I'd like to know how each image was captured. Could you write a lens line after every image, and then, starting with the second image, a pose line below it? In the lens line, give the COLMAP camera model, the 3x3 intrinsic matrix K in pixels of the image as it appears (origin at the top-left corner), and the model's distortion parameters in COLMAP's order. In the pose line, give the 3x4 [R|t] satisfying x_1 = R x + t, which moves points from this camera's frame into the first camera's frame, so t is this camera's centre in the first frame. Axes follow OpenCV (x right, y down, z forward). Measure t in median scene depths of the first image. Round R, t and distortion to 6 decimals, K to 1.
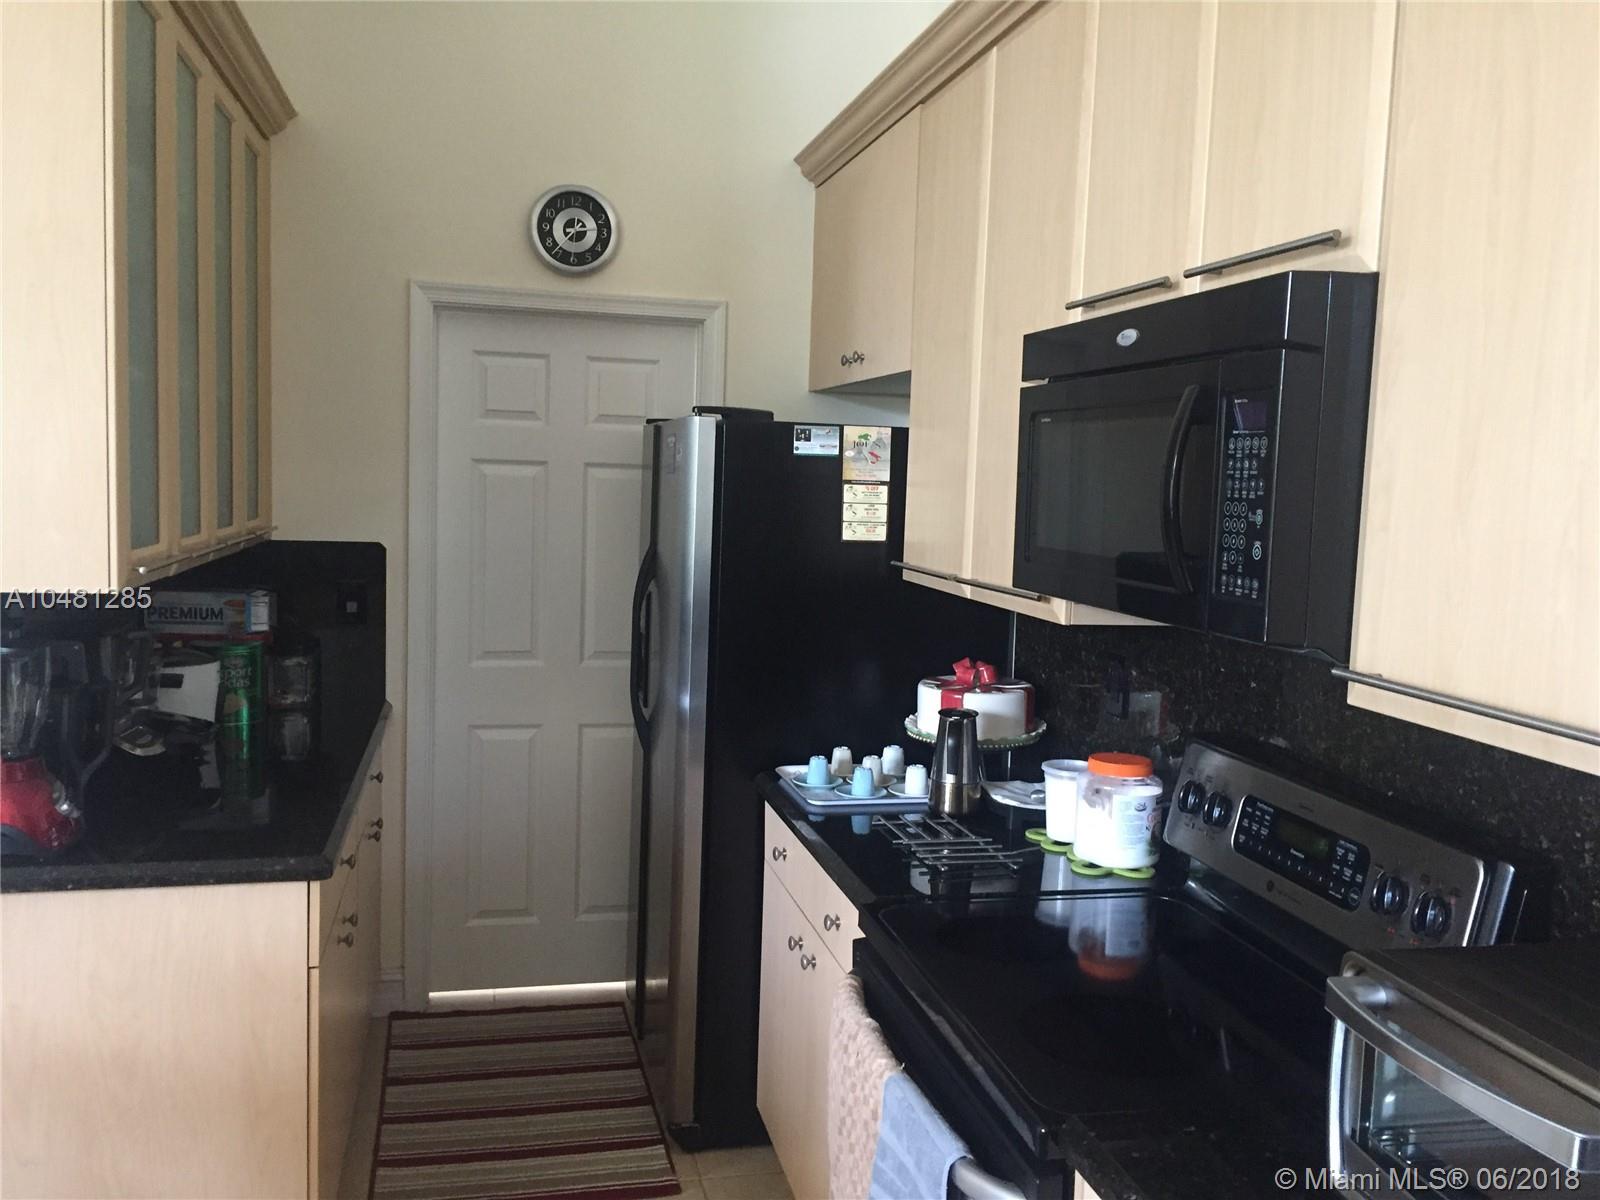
lens RADIAL K [[1368.5, 0, 800.4], [0, 1368.5, 598.3], [0, 0, 1]] dist [0.001835, 0.000681]
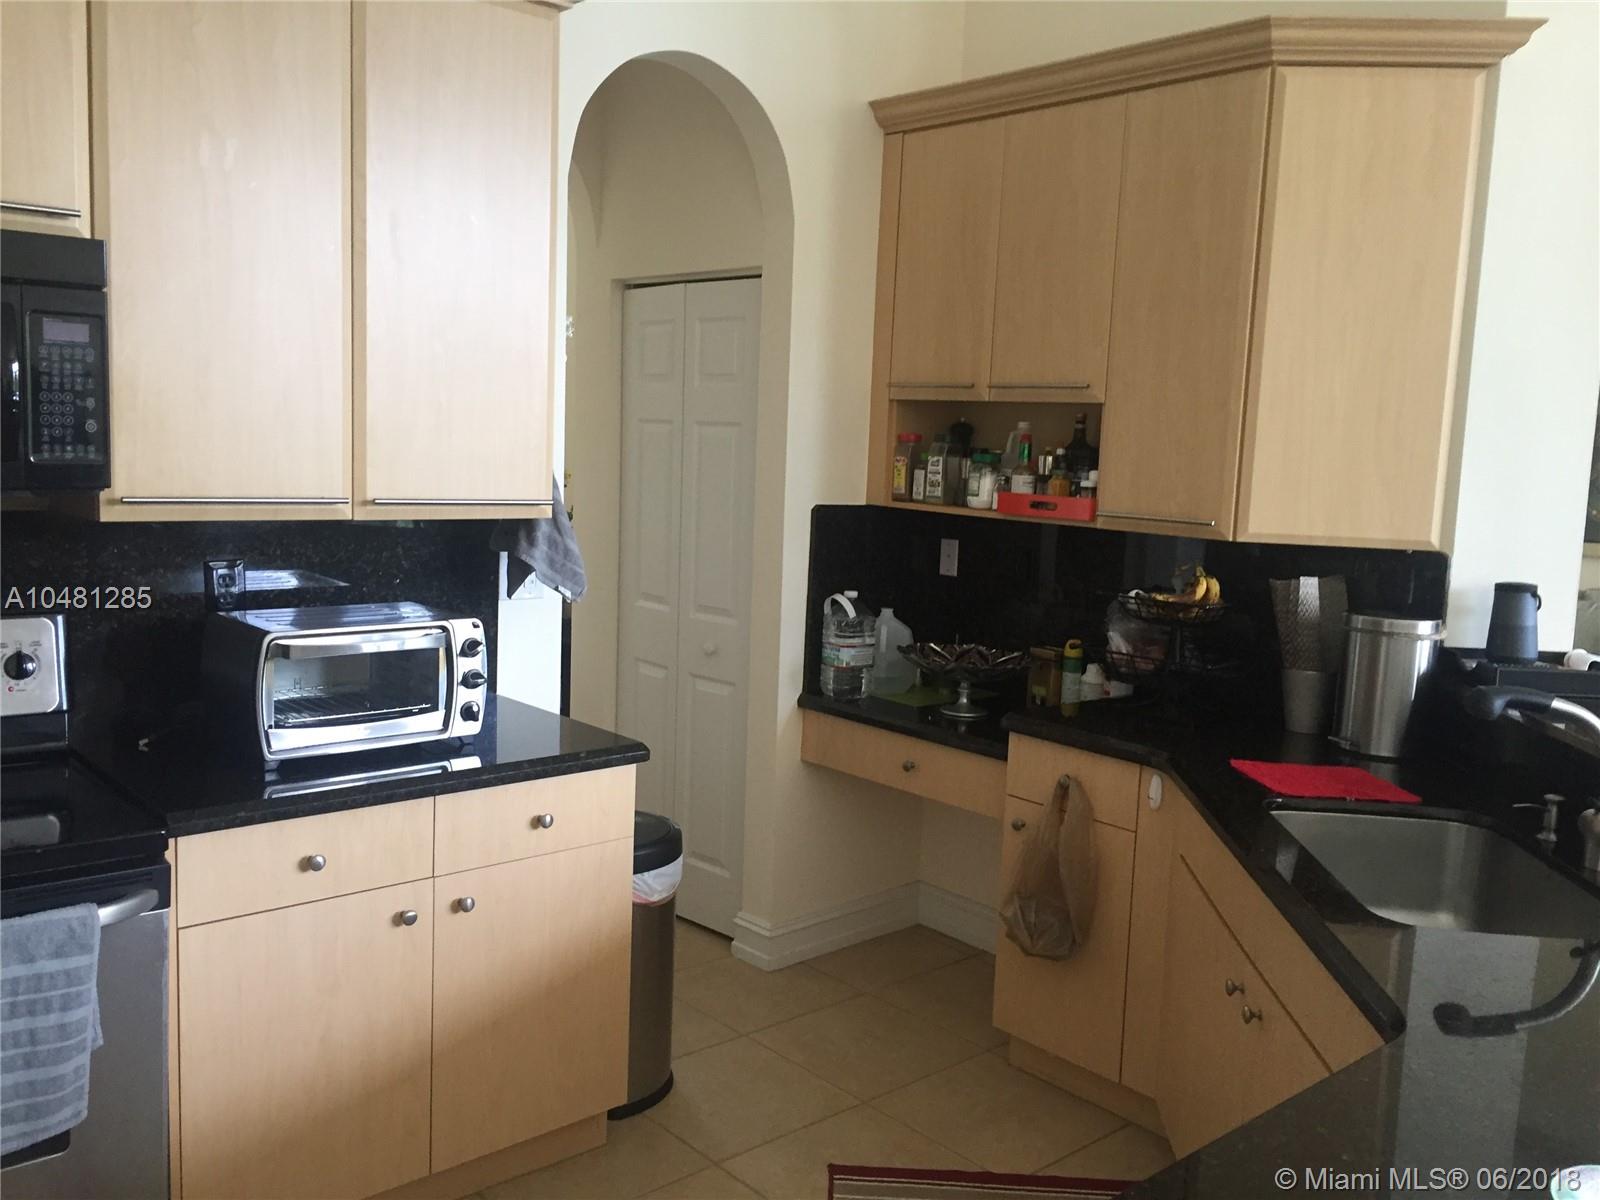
lens RADIAL K [[1368.5, 0, 799.4], [0, 1368.5, 599.2], [0, 0, 1]] dist [0.001835, 0.000681]
pose [[-0.475603, -0.167448, 0.863575, -1.310753], [0.020614, 0.979324, 0.201245, -0.130336], [-0.879418, 0.113515, -0.462318, 1.009988]]
